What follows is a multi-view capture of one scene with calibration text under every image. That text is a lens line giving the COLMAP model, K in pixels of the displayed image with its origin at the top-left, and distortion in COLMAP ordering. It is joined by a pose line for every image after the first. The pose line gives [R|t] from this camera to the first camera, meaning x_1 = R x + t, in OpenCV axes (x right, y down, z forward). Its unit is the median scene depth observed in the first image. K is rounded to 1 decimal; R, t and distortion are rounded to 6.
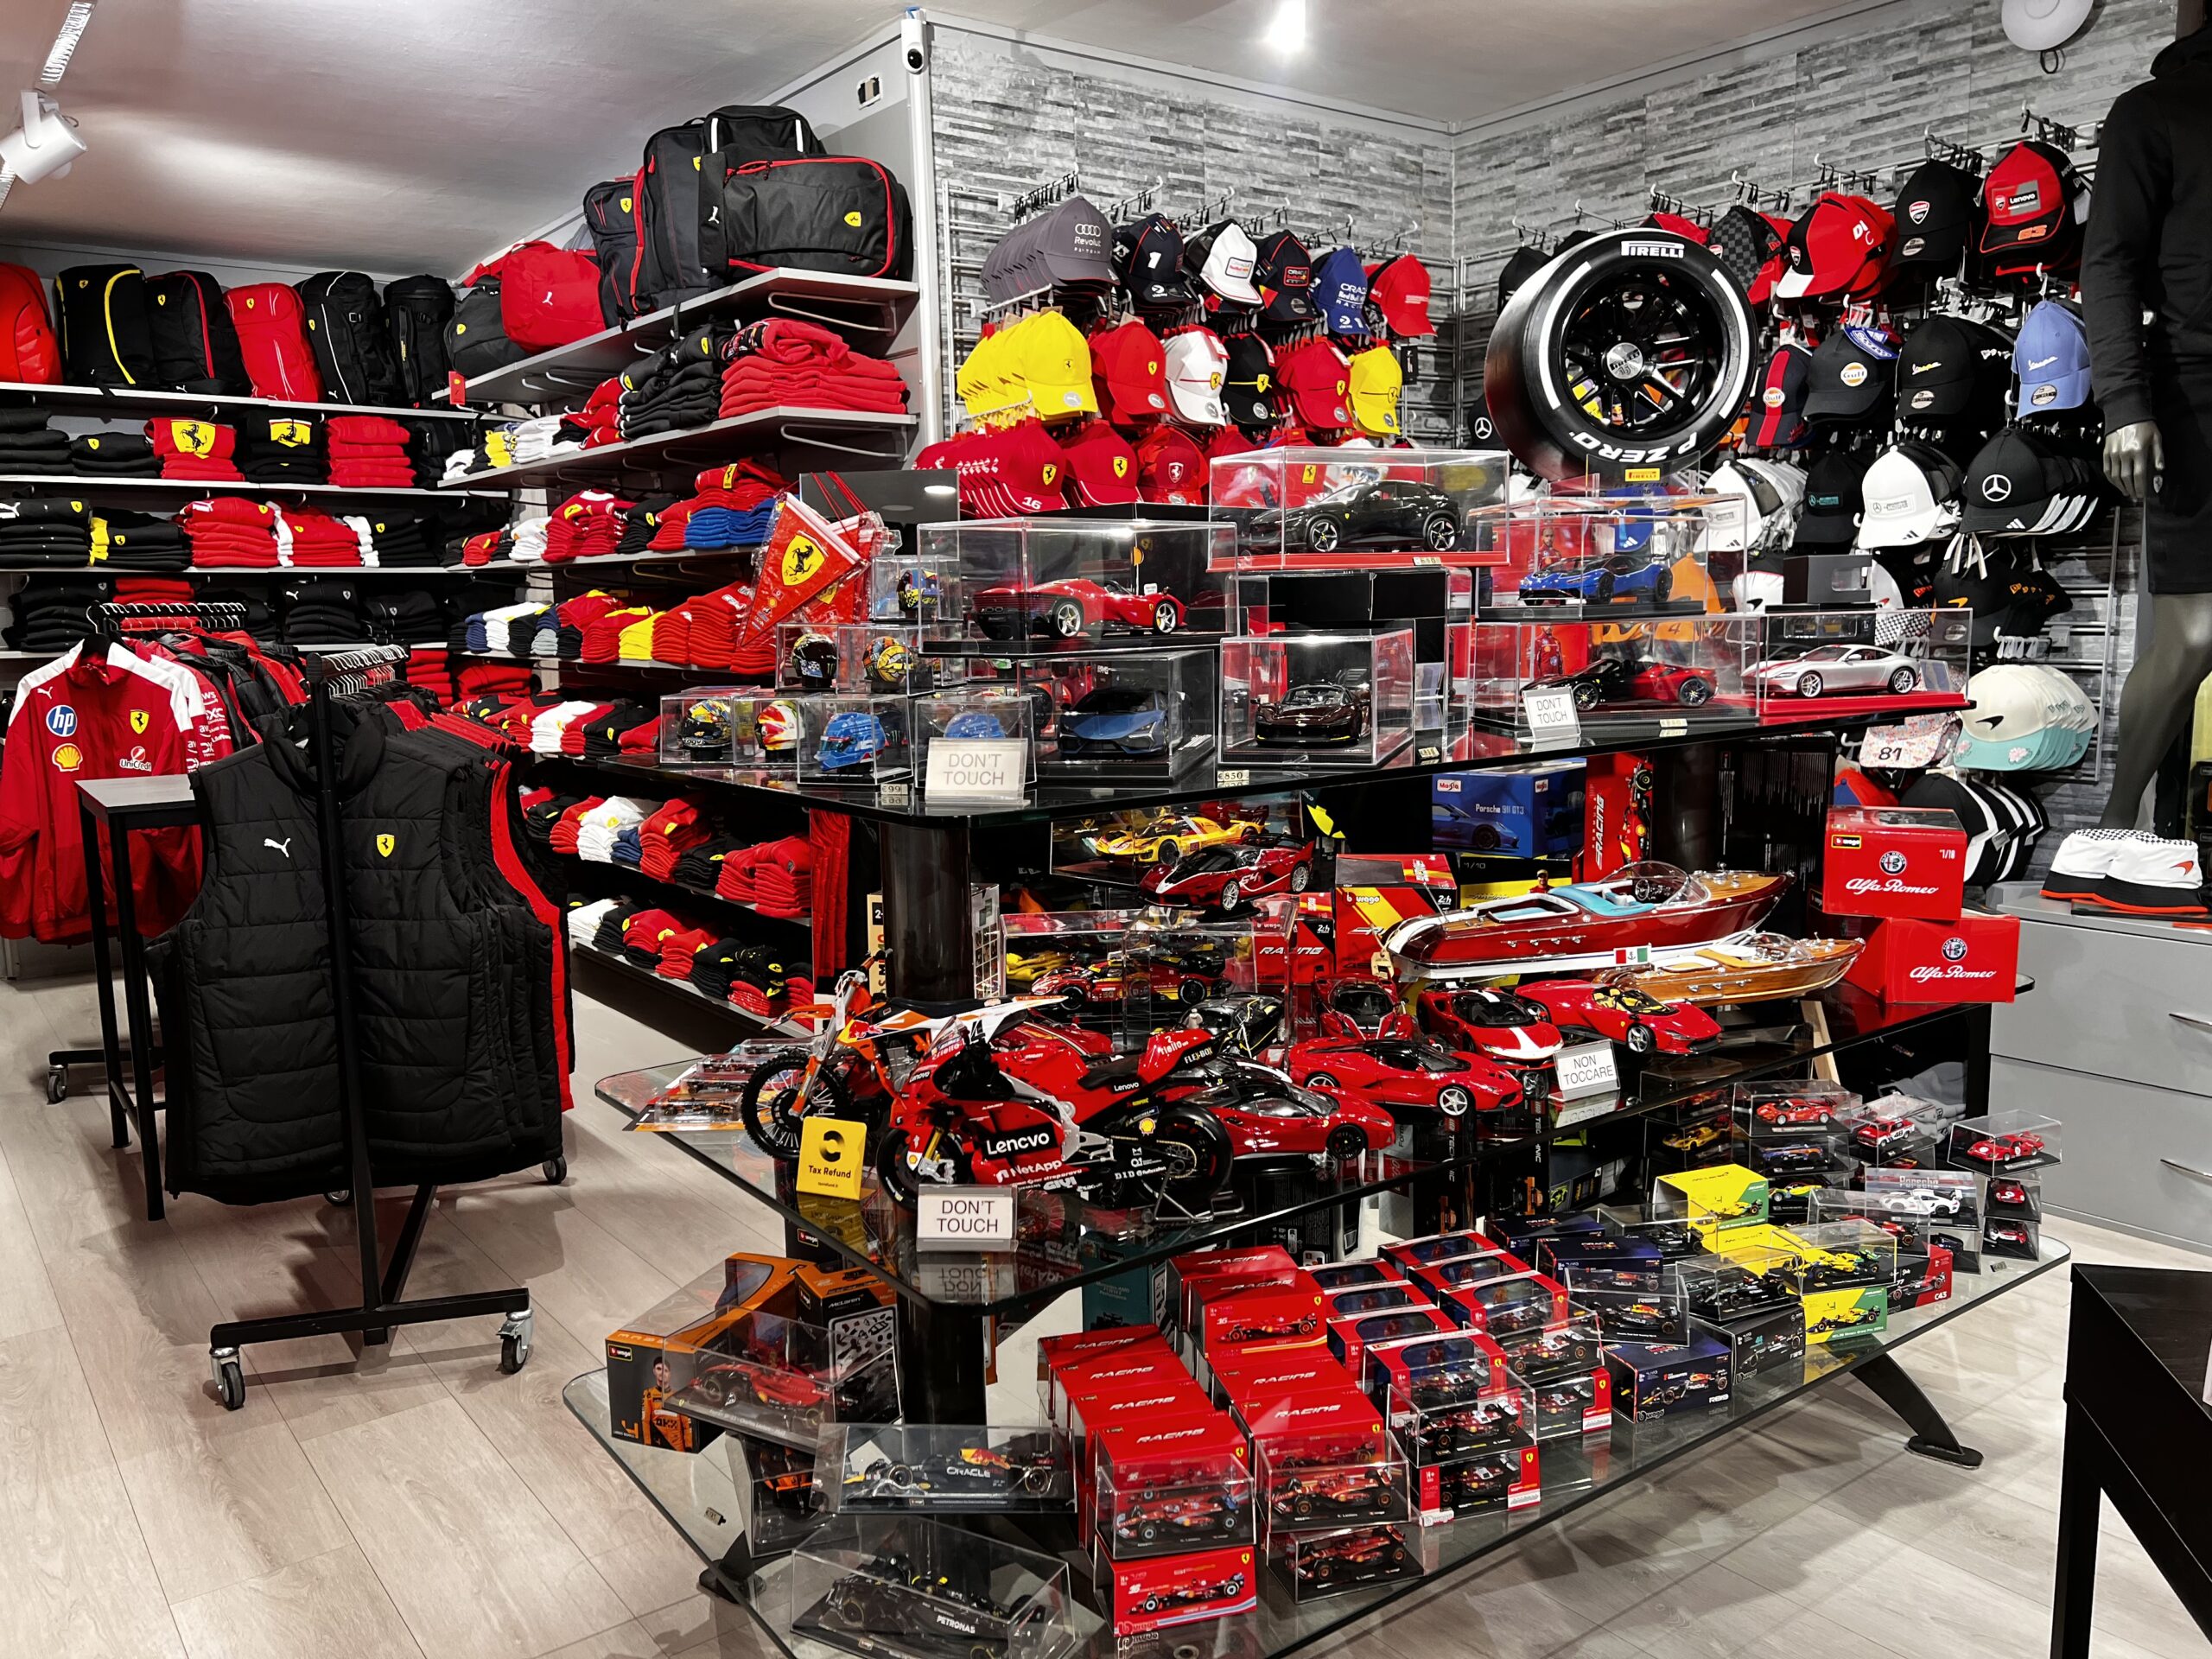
lens RADIAL K [[1670.7, 0, 1063.3], [0, 1670.7, 846.4], [0, 0, 1]] dist [0.021861, -0.039863]
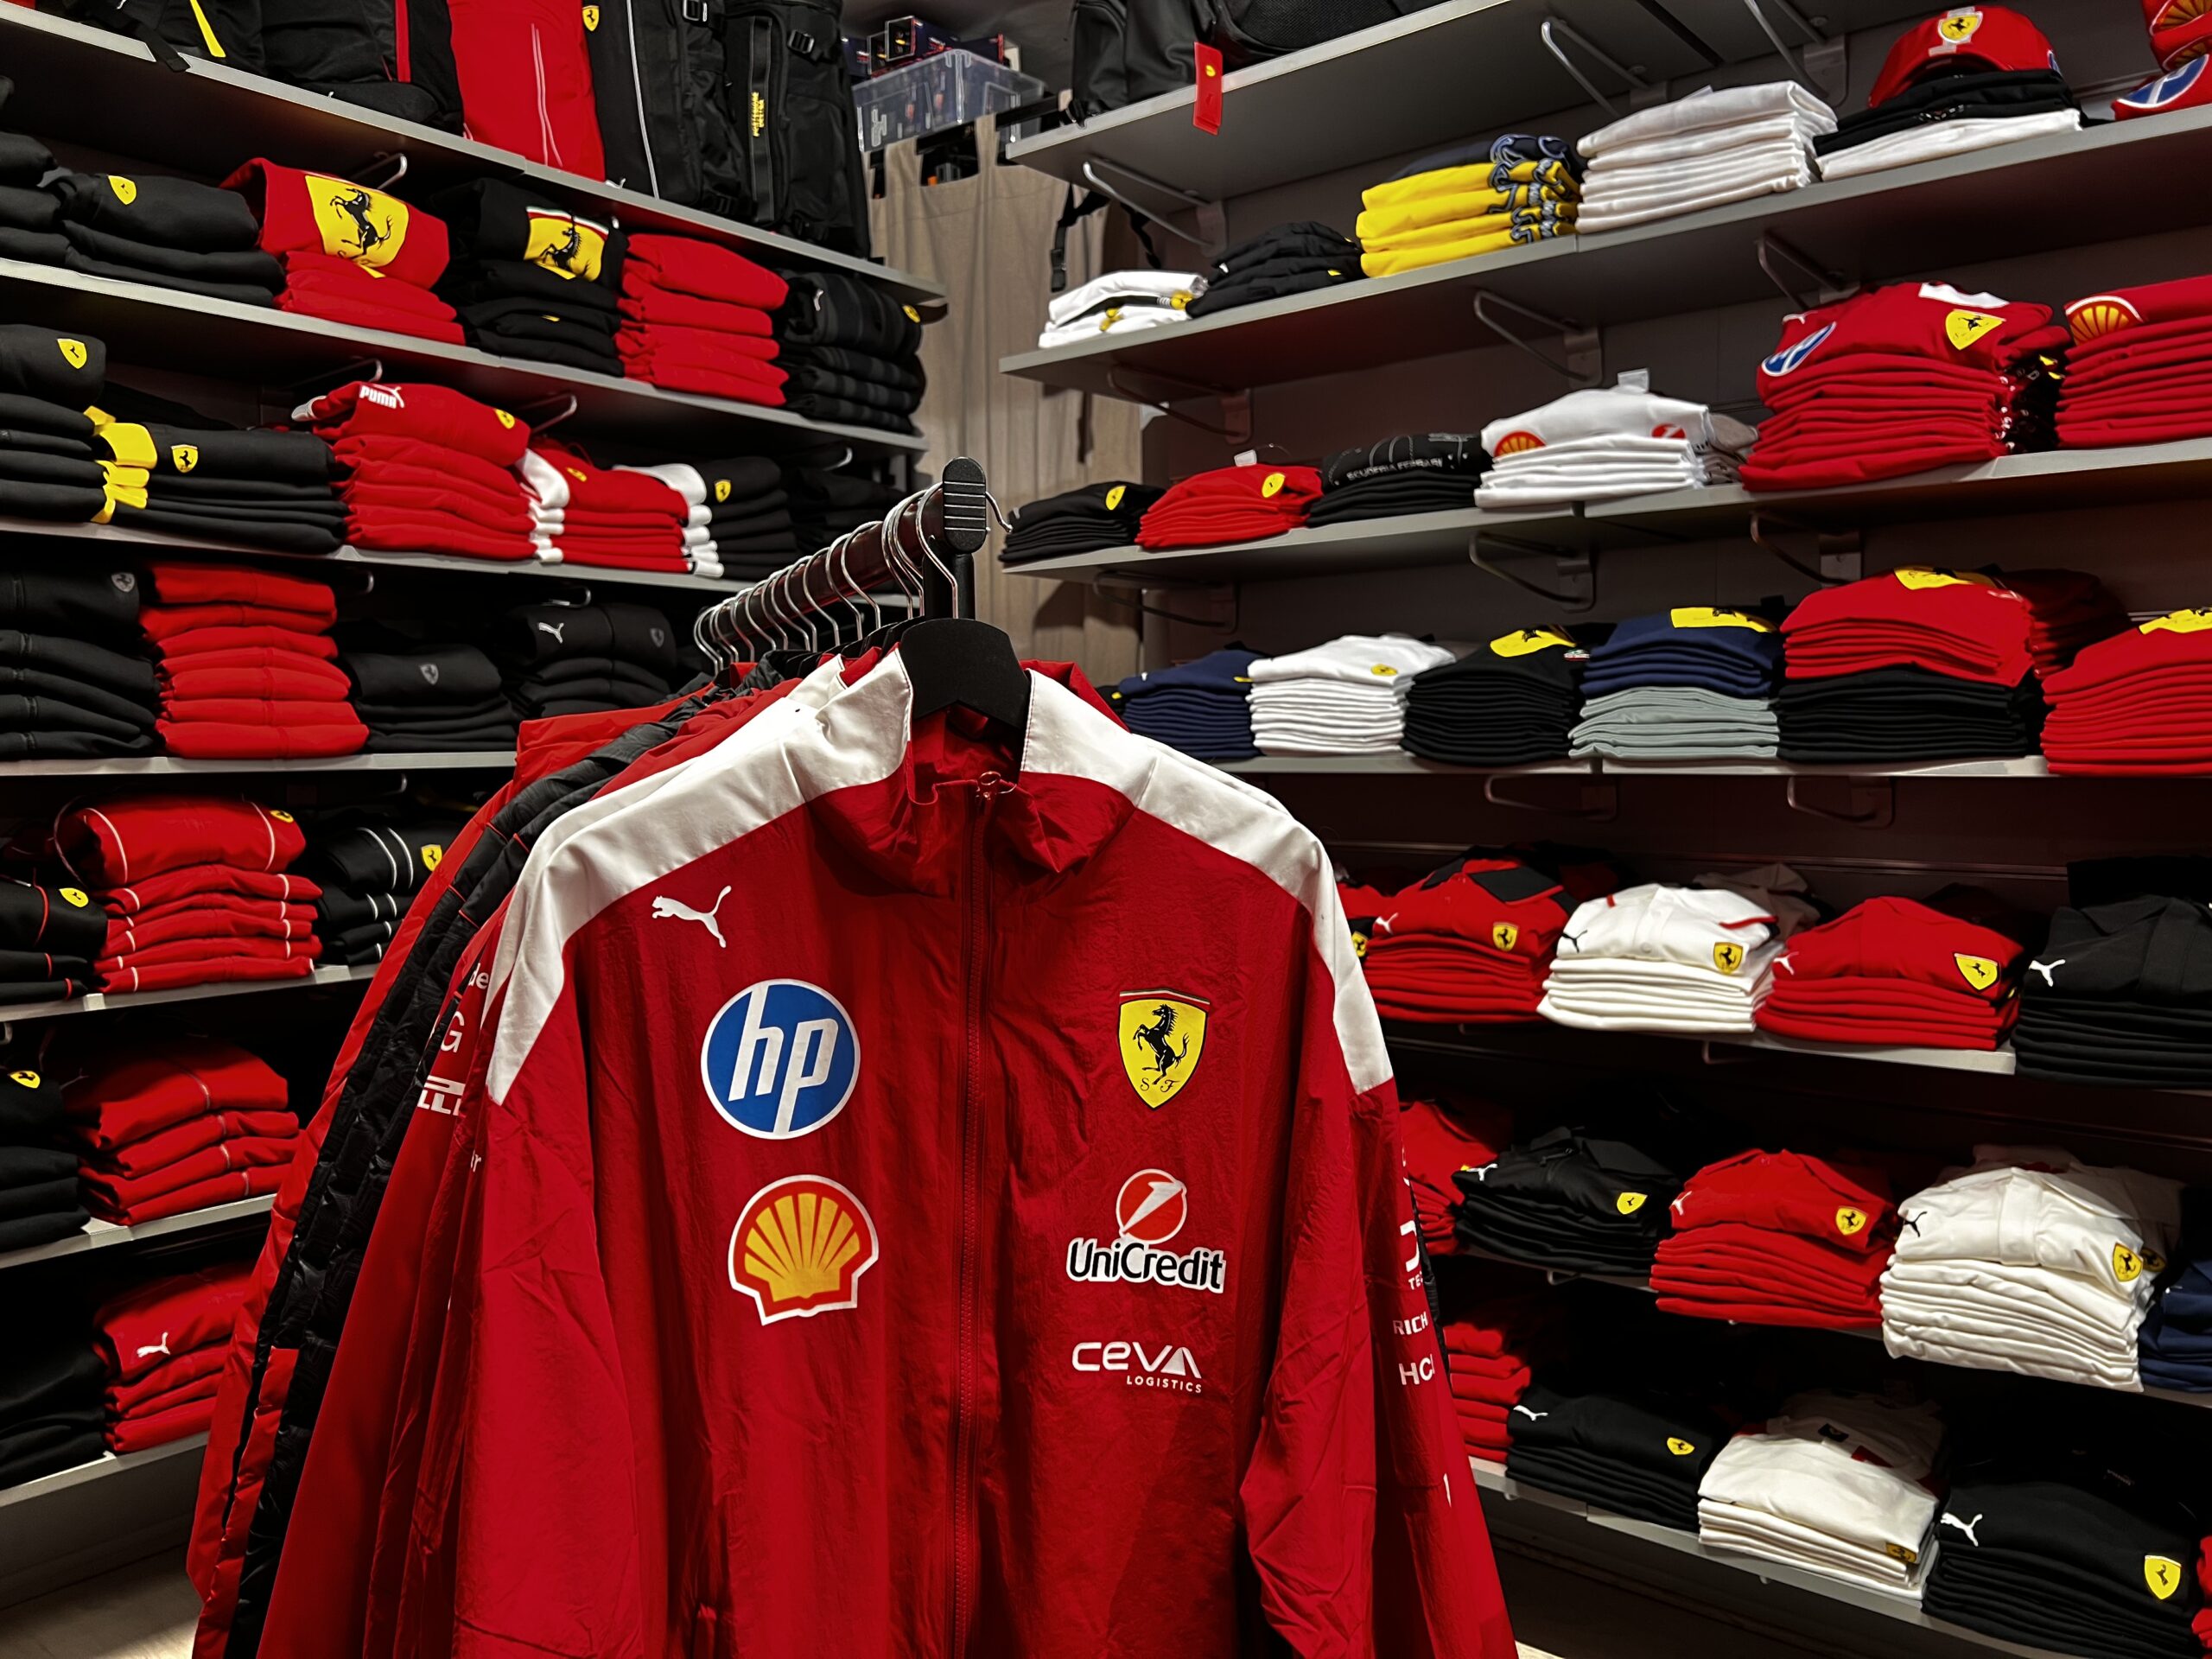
lens RADIAL K [[1670.7, 0, 1059.8], [0, 1670.7, 853.7], [0, 0, 1]] dist [0.021861, -0.039863]
pose [[0.973006, -0.011881, 0.230476, -0.451254], [0.030220, 0.996634, -0.076207, -0.061459], [-0.228795, 0.081115, 0.970089, 0.593572]]
